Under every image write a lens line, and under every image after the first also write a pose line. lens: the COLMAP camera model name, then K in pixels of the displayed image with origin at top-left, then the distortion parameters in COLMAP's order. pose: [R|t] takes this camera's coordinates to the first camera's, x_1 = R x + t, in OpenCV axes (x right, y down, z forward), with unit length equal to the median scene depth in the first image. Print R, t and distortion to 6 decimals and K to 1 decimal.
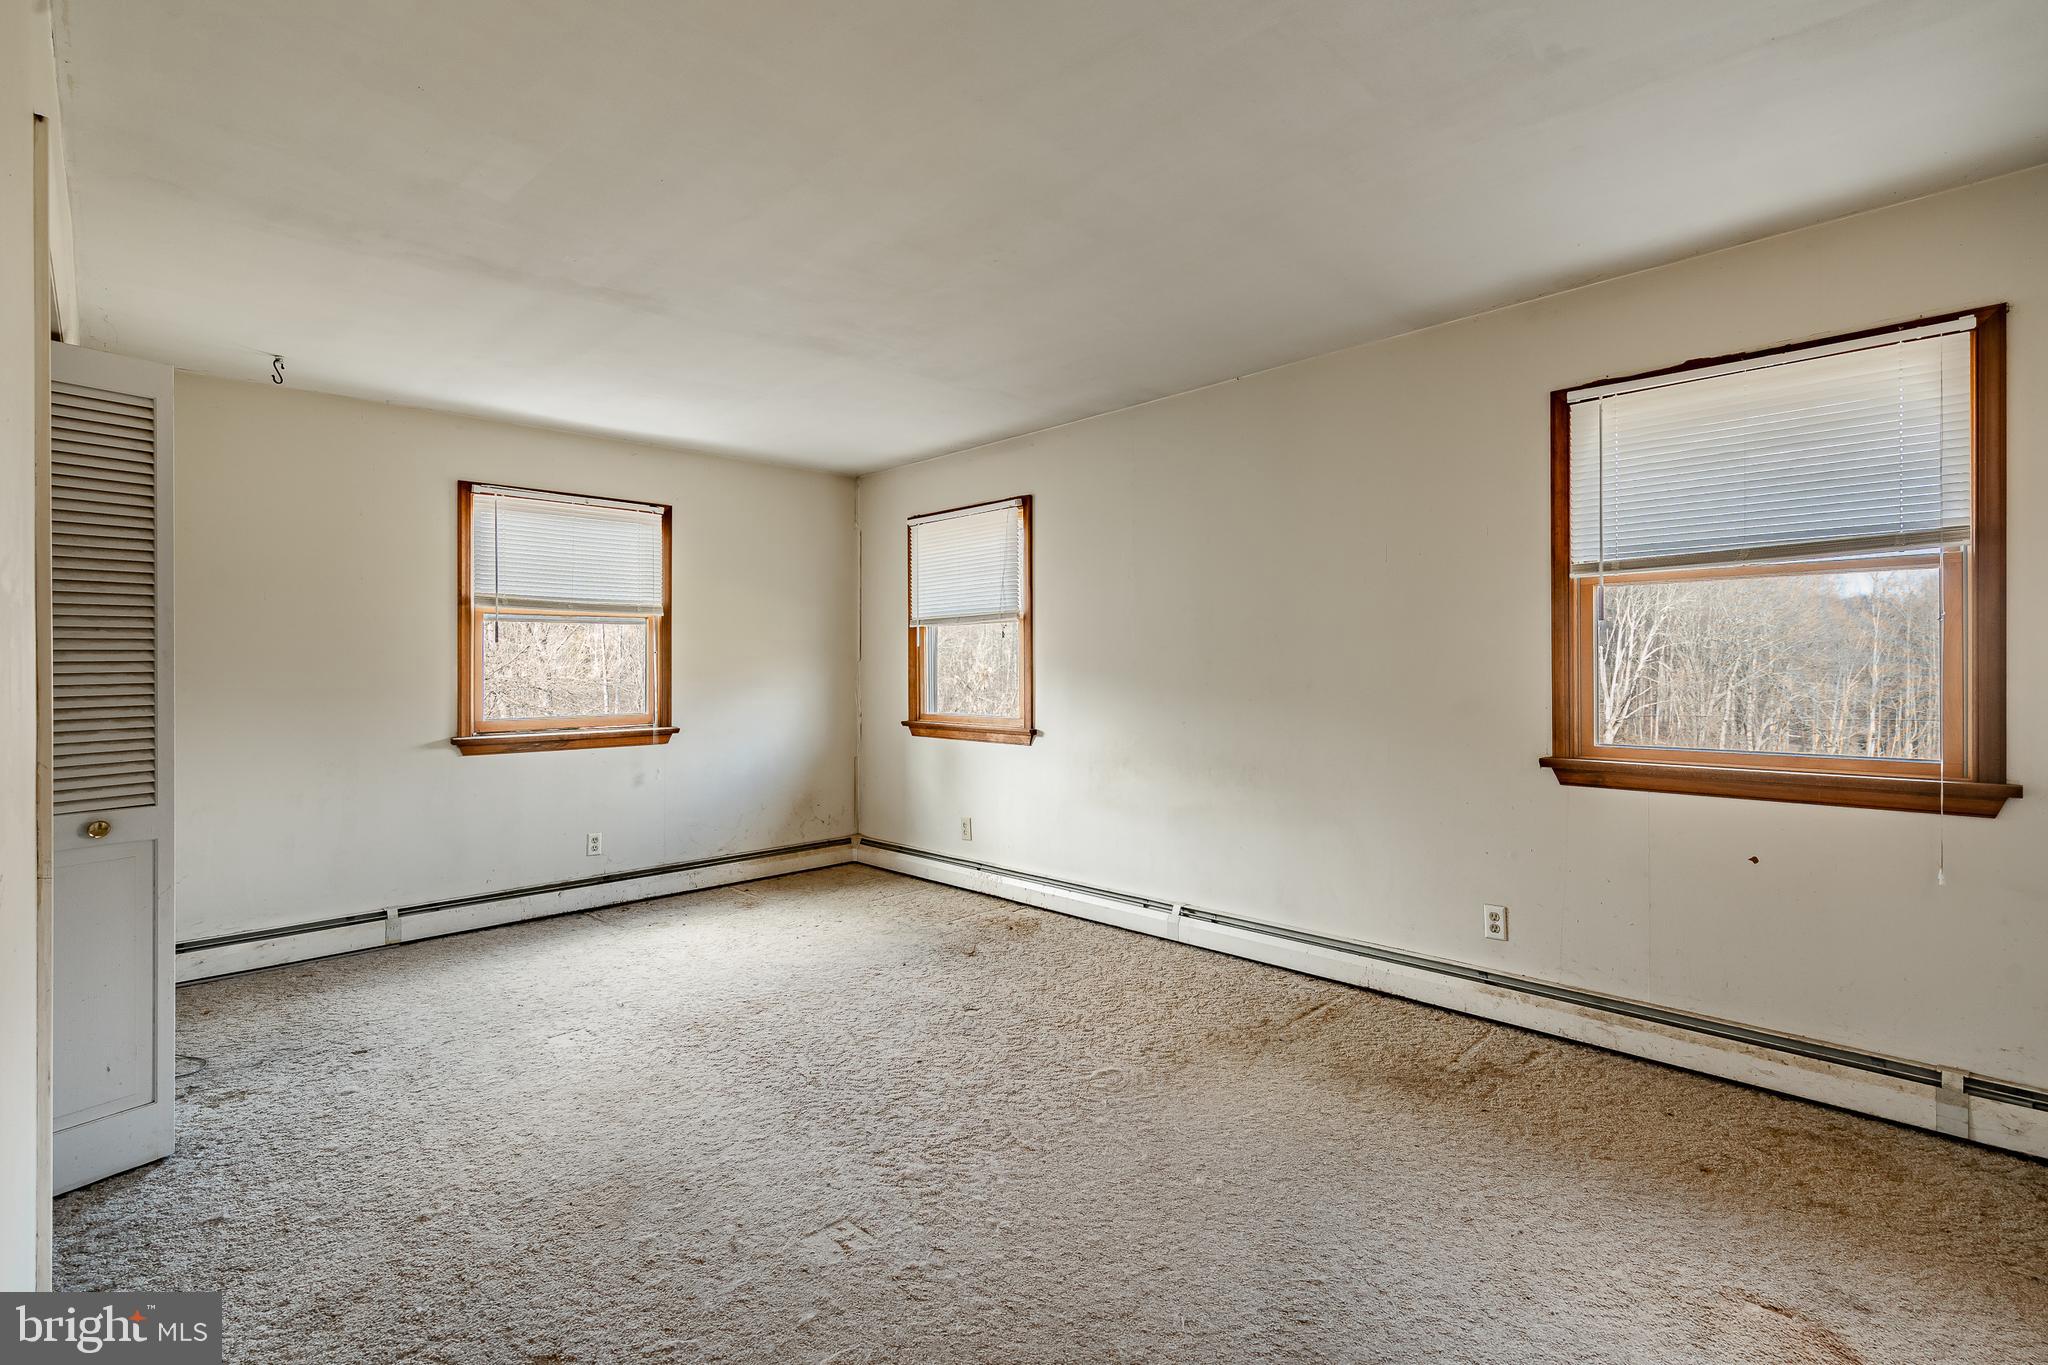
lens RADIAL K [[948.3, 0, 1003.7], [0, 948.3, 668.8], [0, 0, 1]] dist [-0.000478, 0.000466]
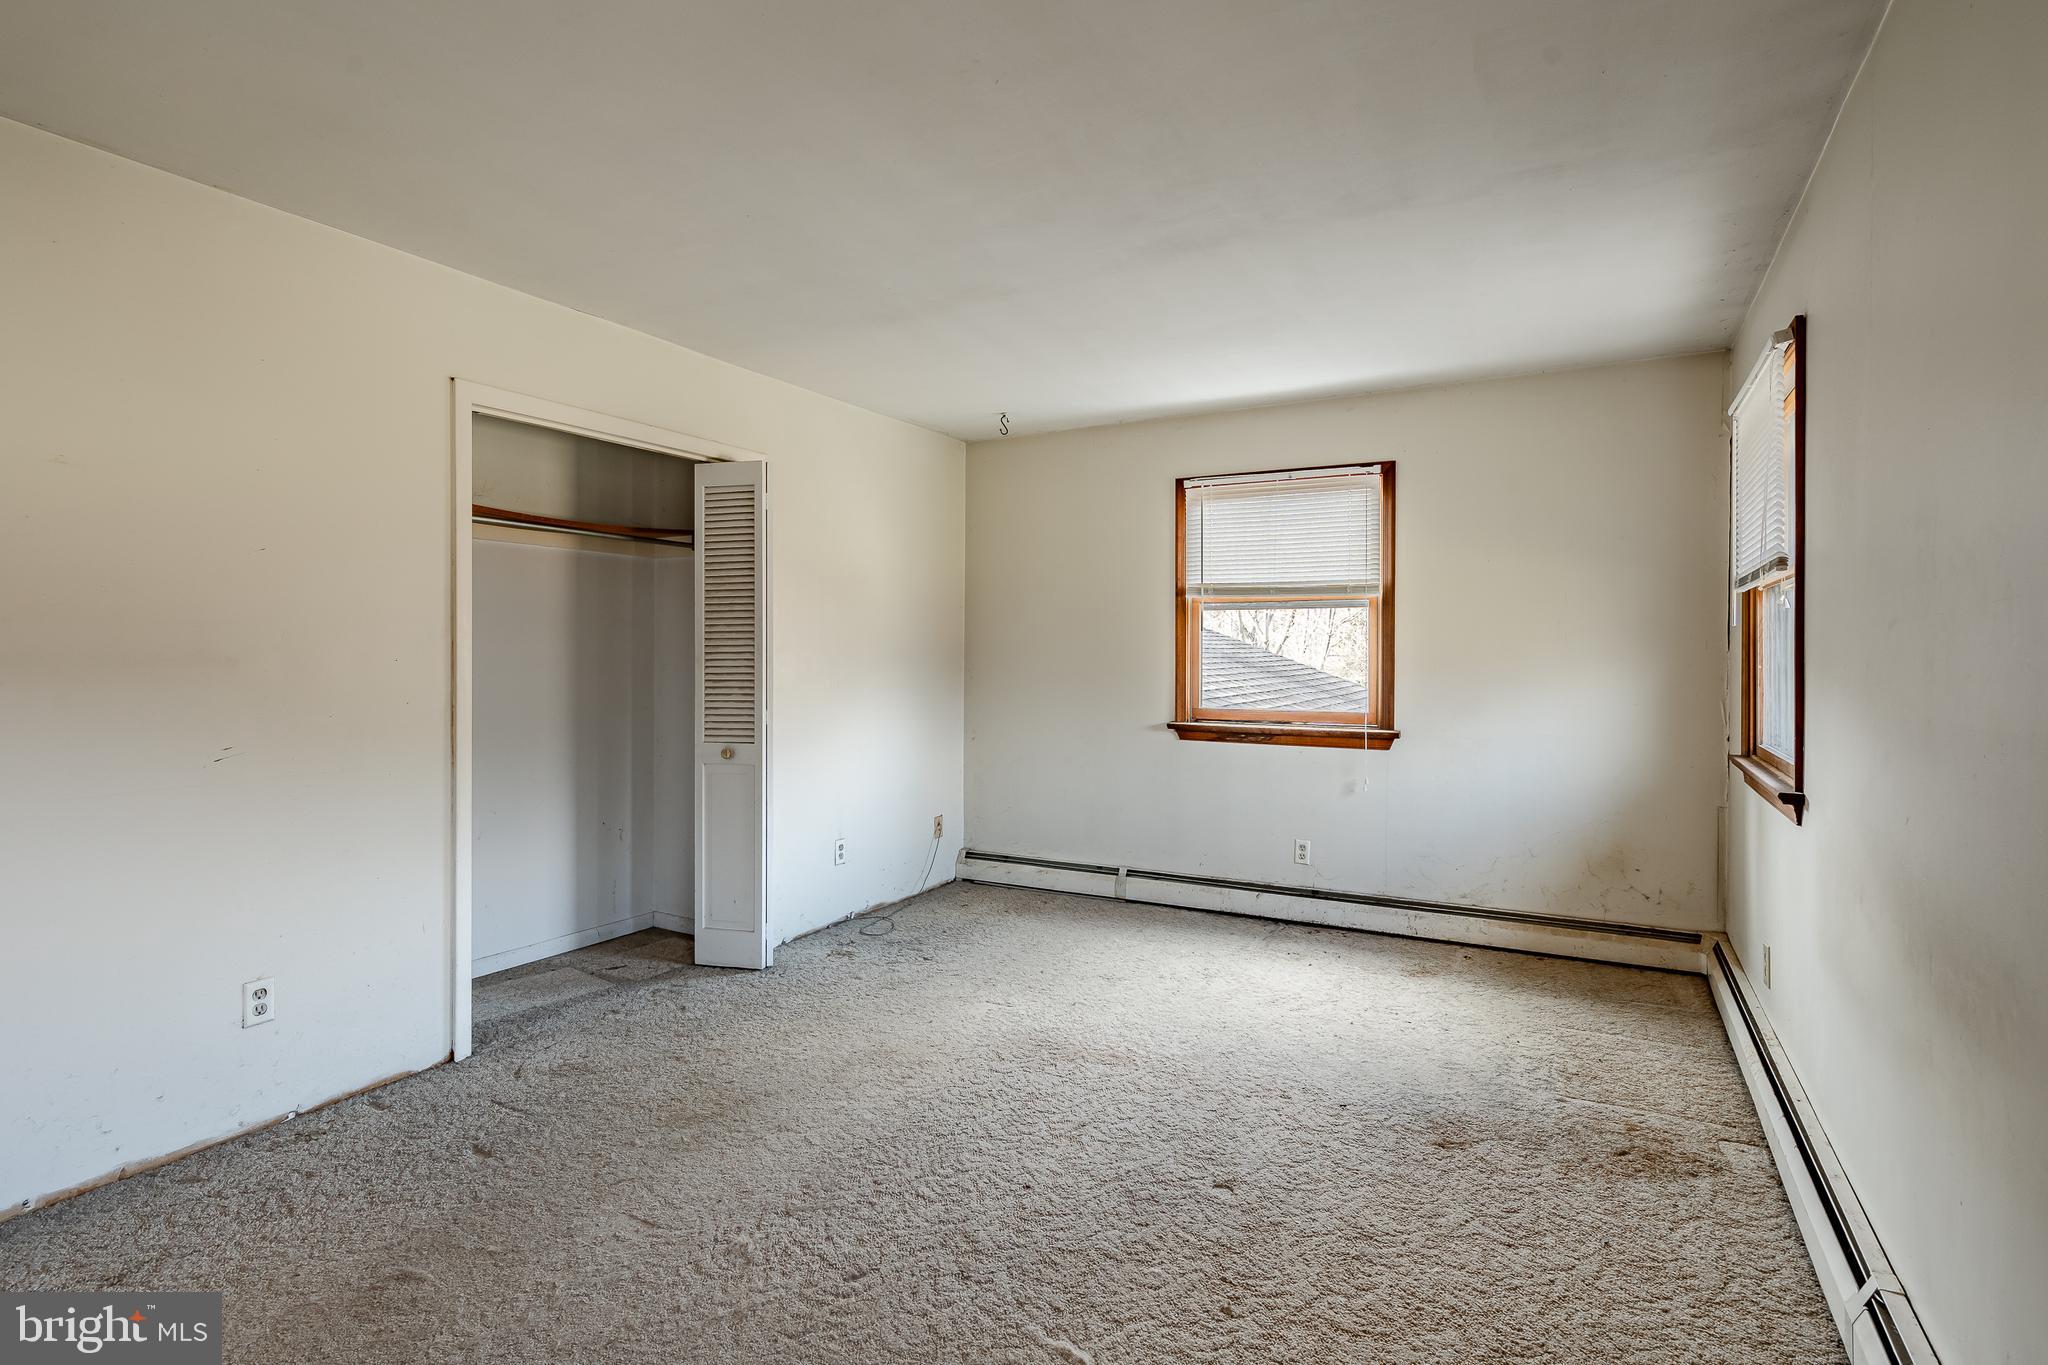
lens RADIAL K [[994.3, 0, 1009.7], [0, 994.3, 663.9], [0, 0, 1]] dist [0.004239, -0.000918]
pose [[0.294264, 0.015645, -0.955596, 0.428990], [-0.006535, 0.999876, 0.014358, -0.007464], [0.955702, 0.002020, 0.294330, 0.493353]]
